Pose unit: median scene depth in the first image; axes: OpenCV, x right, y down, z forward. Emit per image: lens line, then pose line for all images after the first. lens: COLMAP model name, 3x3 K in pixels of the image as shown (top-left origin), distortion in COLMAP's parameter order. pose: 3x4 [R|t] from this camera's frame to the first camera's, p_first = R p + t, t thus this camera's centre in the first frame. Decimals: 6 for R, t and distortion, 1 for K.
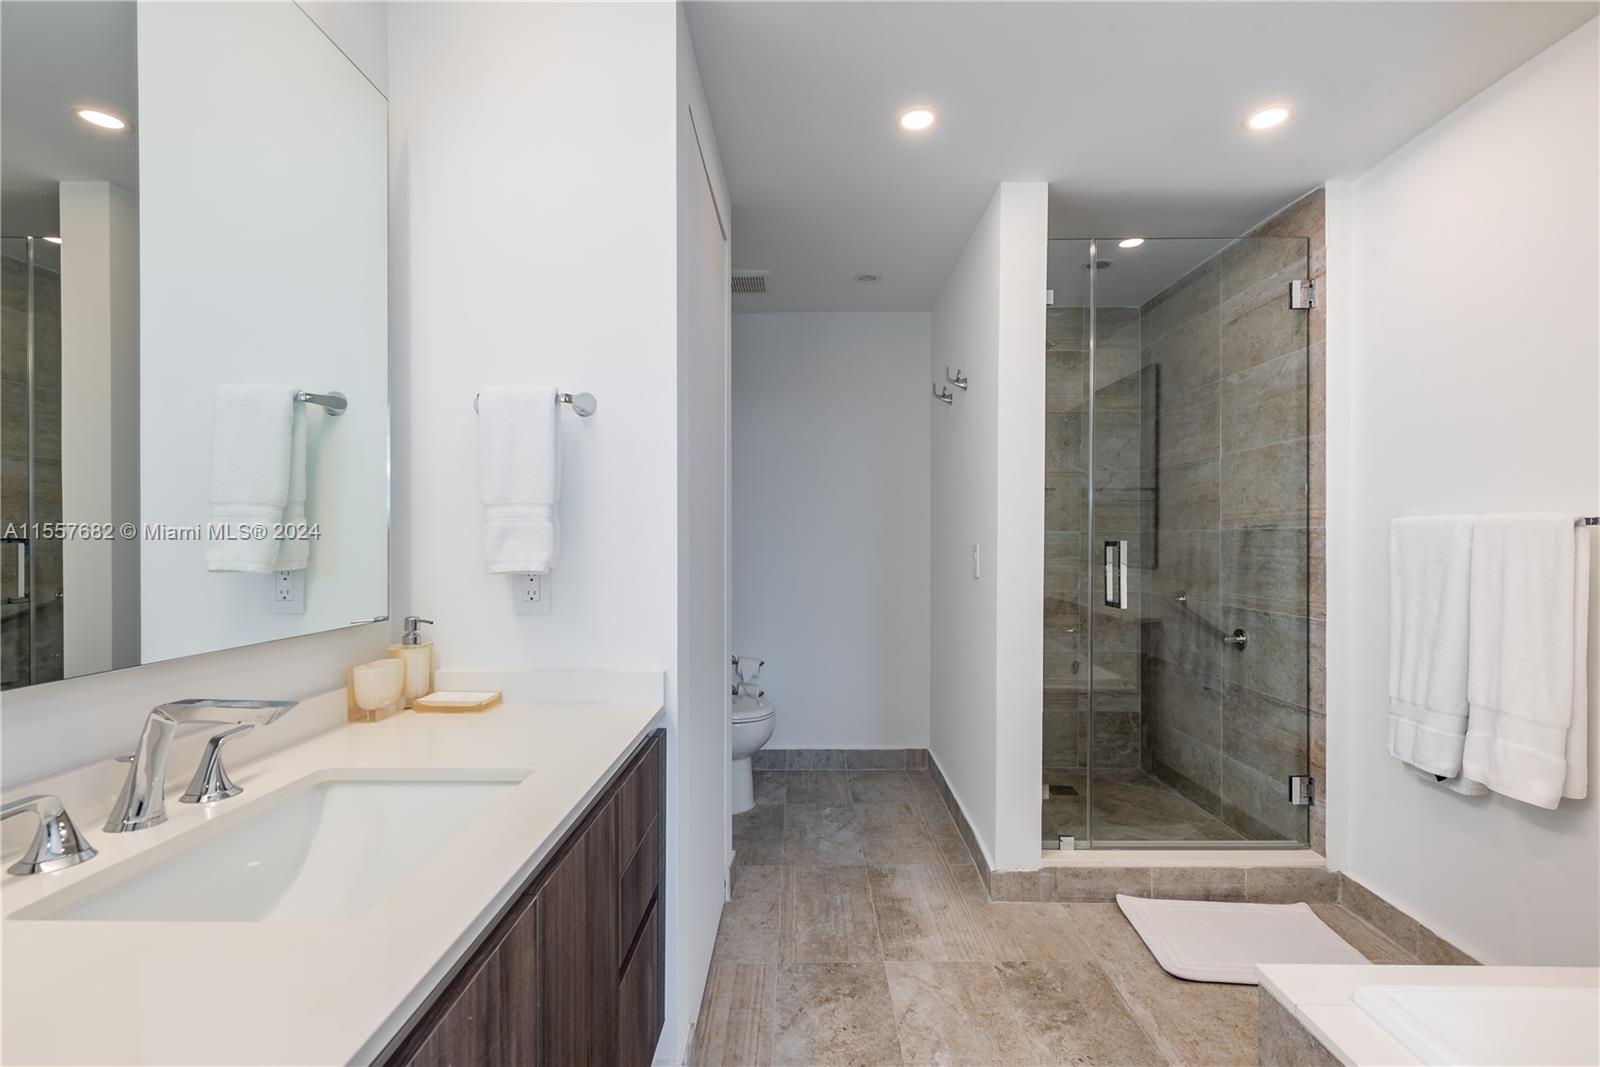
lens RADIAL K [[736.4, 0, 799.5], [0, 736.4, 544.6], [0, 0, 1]] dist [0.013834, -0.008531]
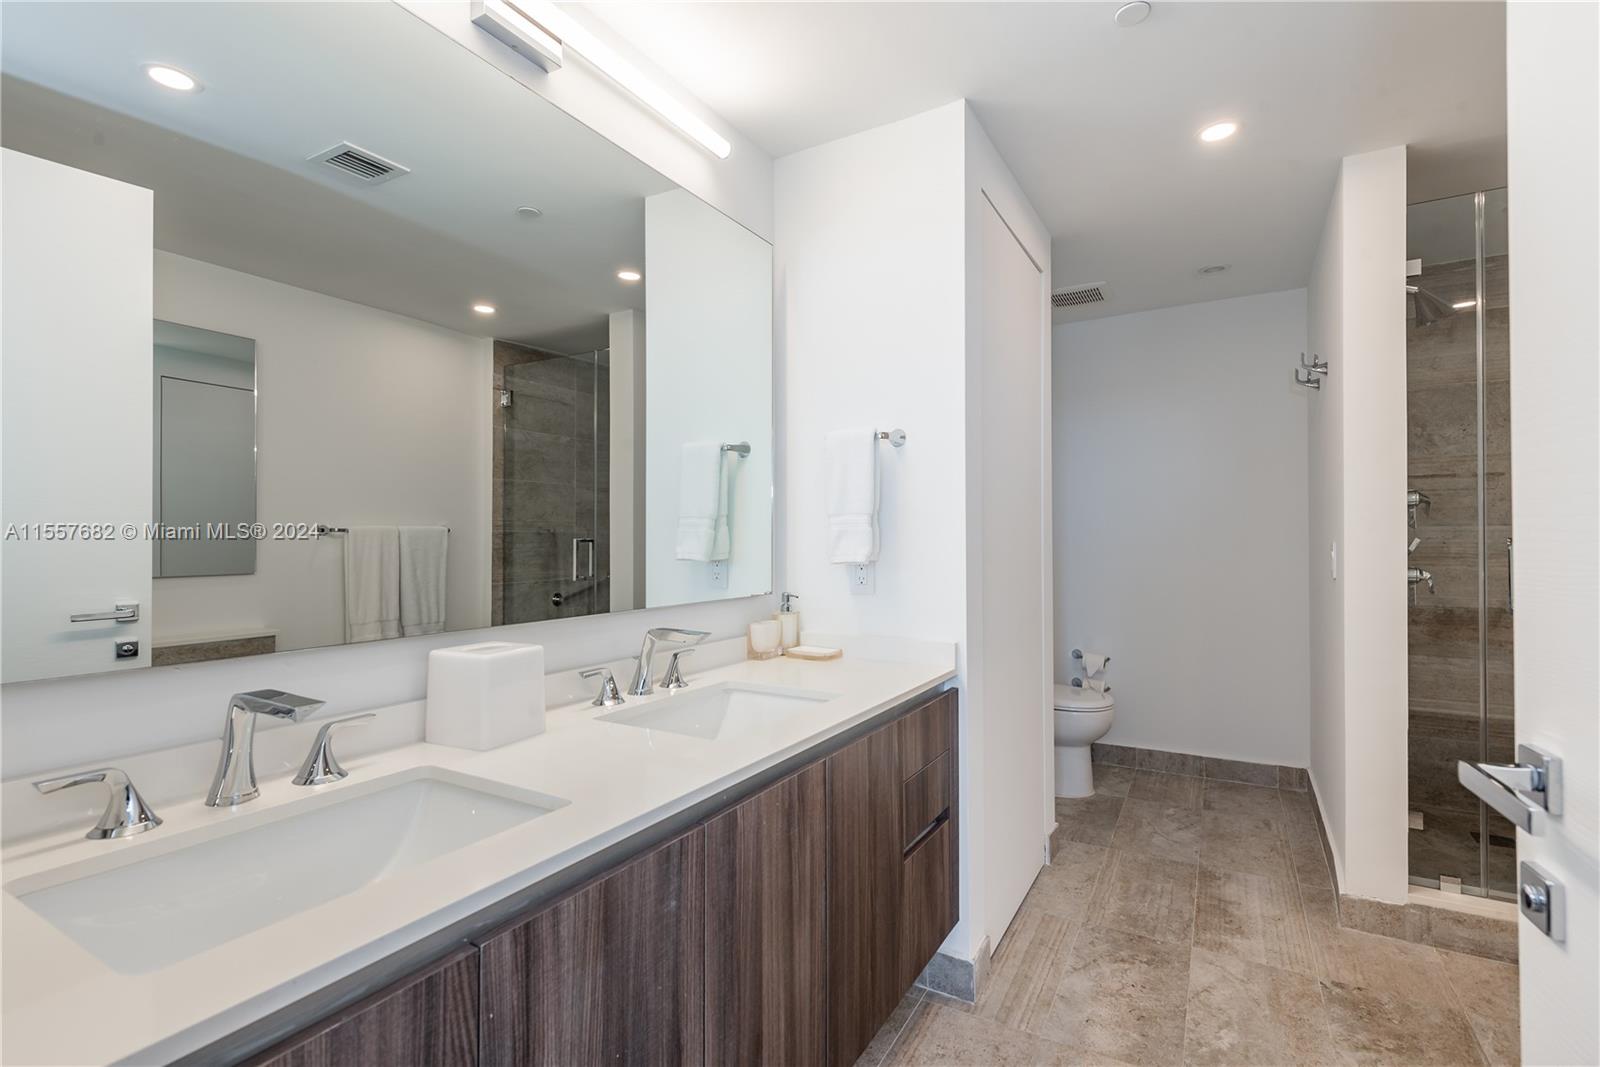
lens RADIAL K [[736.4, 0, 804.6], [0, 736.4, 529.9], [0, 0, 1]] dist [0.013834, -0.008531]
pose [[0.866316, -0.010266, -0.499391, 0.184398], [0.000655, 0.999811, -0.019417, 0.002096], [0.499496, 0.016495, 0.866159, -0.191408]]
